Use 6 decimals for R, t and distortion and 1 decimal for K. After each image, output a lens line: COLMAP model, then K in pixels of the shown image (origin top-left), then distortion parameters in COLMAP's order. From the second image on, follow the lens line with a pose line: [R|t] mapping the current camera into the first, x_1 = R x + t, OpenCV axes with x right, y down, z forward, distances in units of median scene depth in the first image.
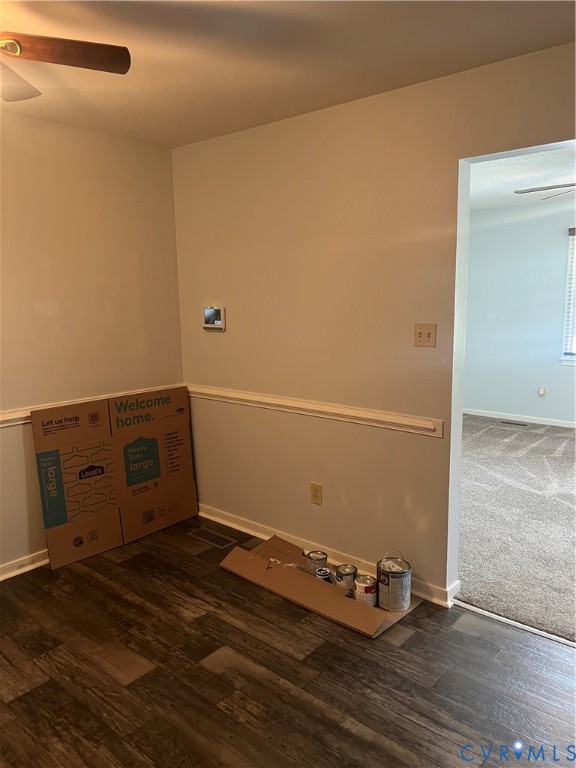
lens RADIAL K [[583.1, 0, 284.4], [0, 583.1, 385.1], [0, 0, 1]] dist [0.037025, -0.006030]
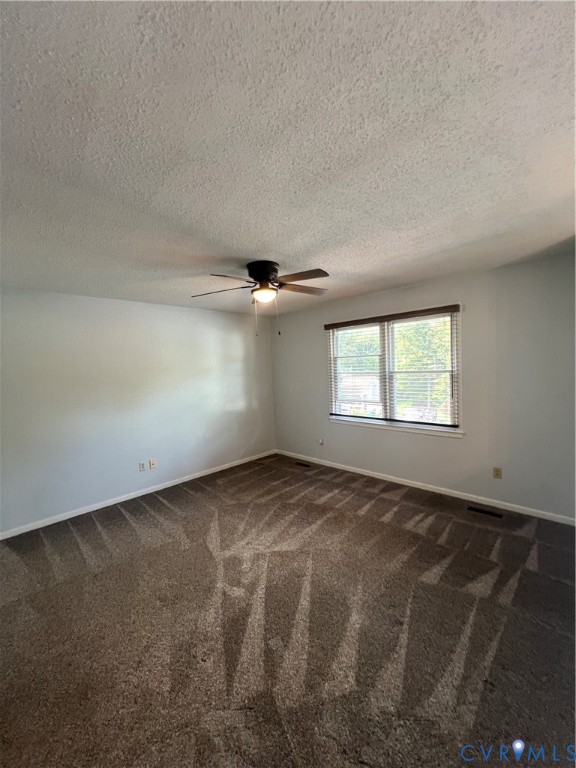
lens RADIAL K [[311.3, 0, 287.0], [0, 311.3, 384.3], [0, 0, 1]] dist [0.000227, -0.000103]
pose [[0.998350, -0.017685, -0.054627, 0.455586], [0.012317, 0.995199, -0.097089, -0.058687], [0.056082, 0.096256, 0.993775, 0.294681]]
